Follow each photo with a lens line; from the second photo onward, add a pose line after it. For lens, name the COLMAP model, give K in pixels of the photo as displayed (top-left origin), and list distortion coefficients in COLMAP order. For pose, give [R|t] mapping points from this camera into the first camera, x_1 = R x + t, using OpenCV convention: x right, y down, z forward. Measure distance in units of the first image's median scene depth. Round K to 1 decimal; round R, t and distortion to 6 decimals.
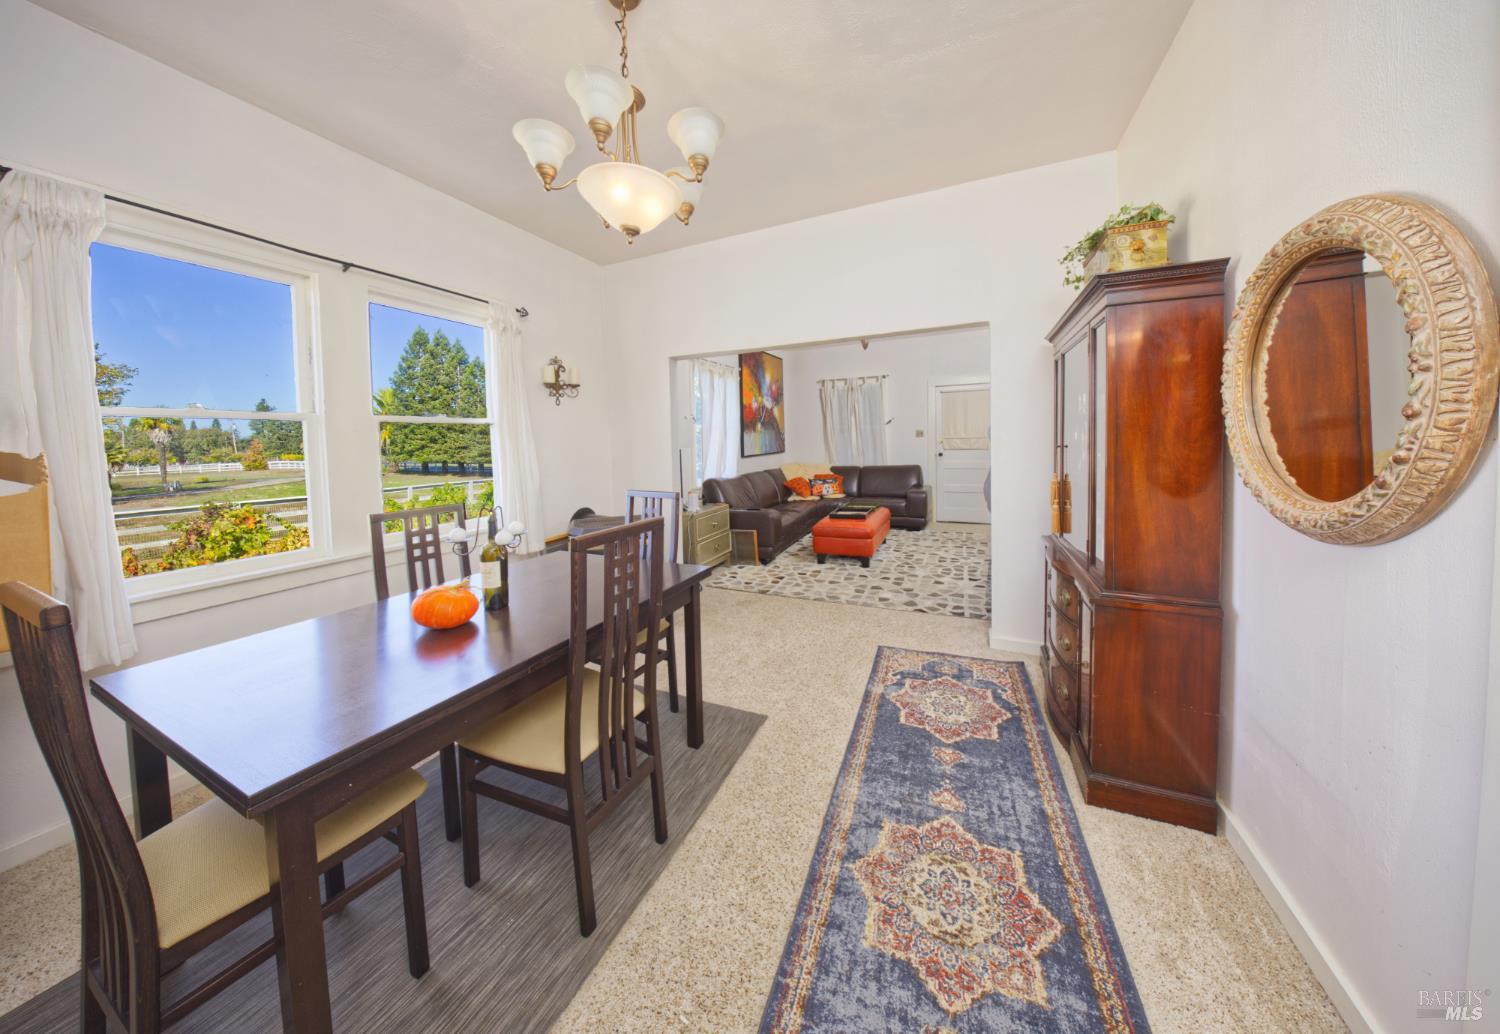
lens RADIAL K [[445.7, 0, 762.1], [0, 445.7, 454.9], [0, 0, 1]] dist [0.001149, -0.000218]
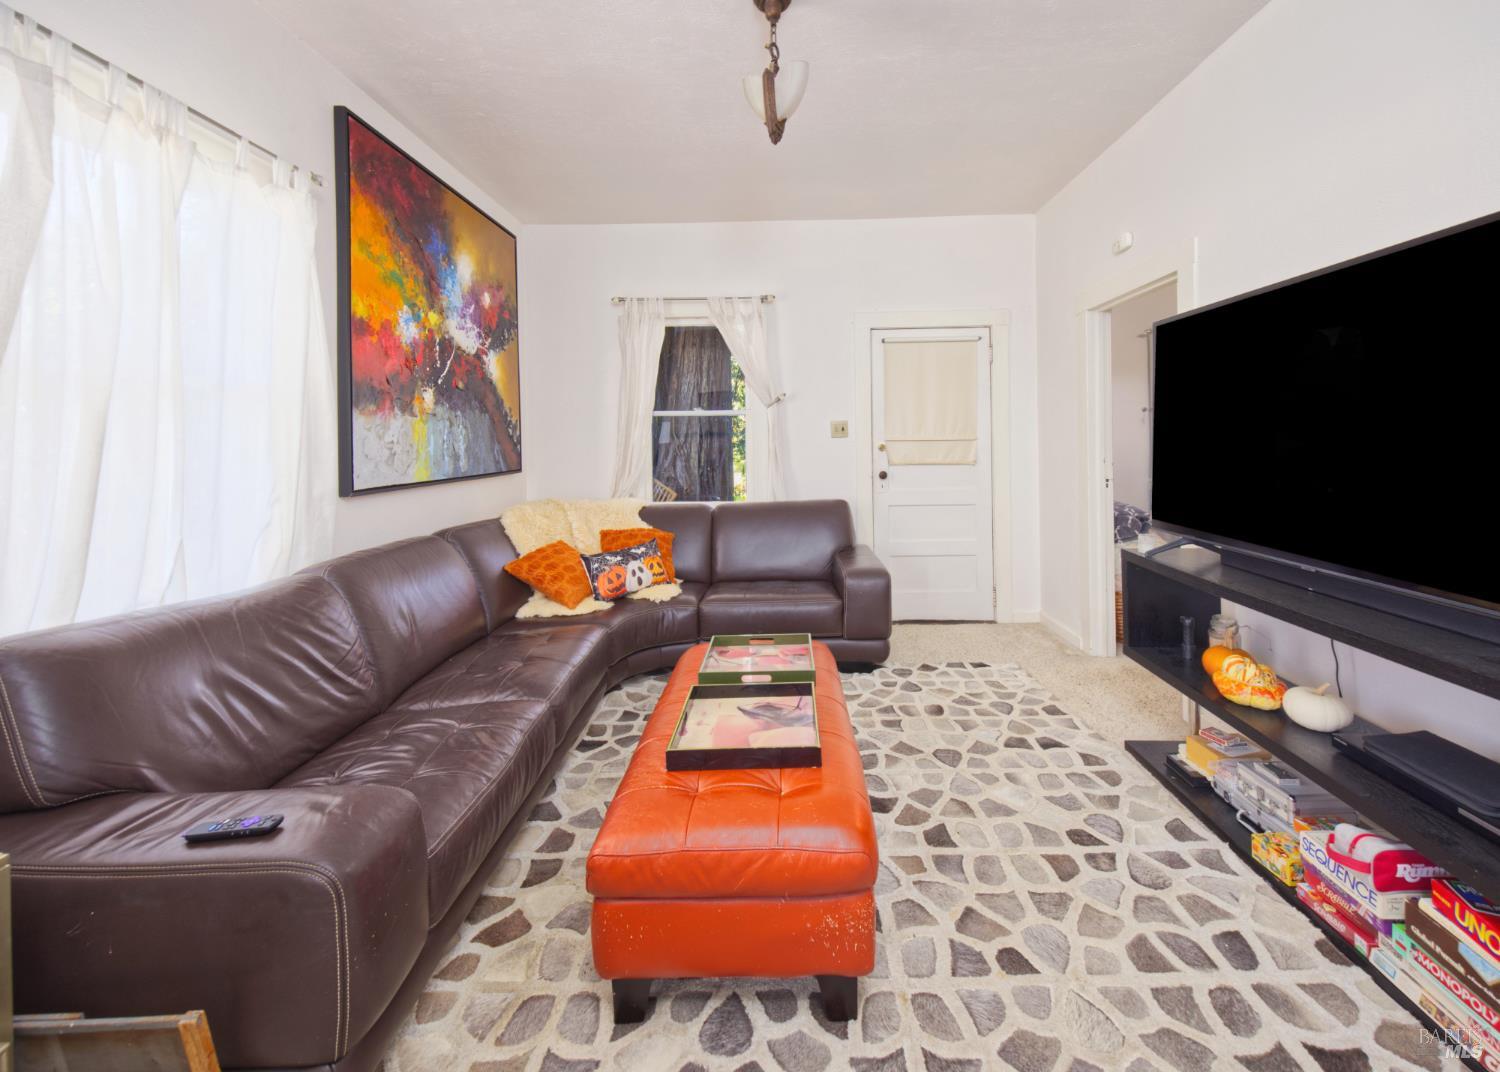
lens RADIAL K [[589.6, 0, 776.8], [0, 589.6, 439.1], [0, 0, 1]] dist [-0.002867, -0.000351]
pose [[0.914732, 0.013046, 0.403851, 0.079053], [0.005625, 0.998971, -0.045011, -0.017233], [-0.404023, 0.043444, 0.913717, 0.710069]]
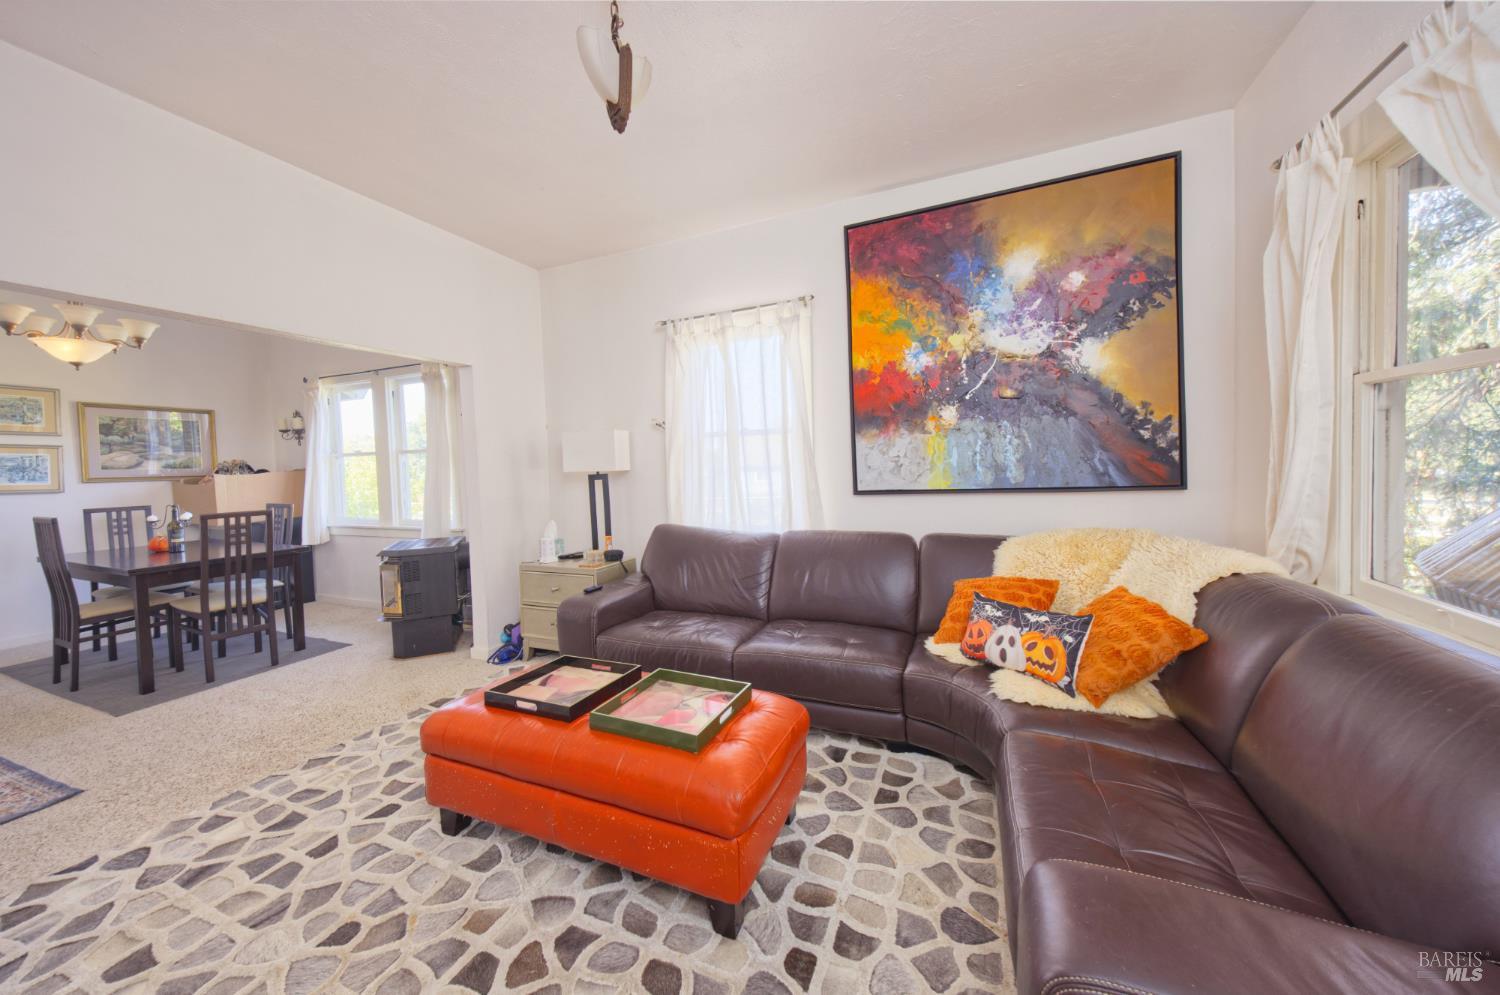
lens RADIAL K [[521.6, 0, 748.9], [0, 521.6, 485.2], [0, 0, 1]] dist [0.005038, -0.000285]
pose [[0.021808, 0.070117, -0.997300, 0.619689], [-0.000263, 0.997538, 0.070128, -0.052035], [0.999762, -0.001267, 0.021773, 1.188369]]
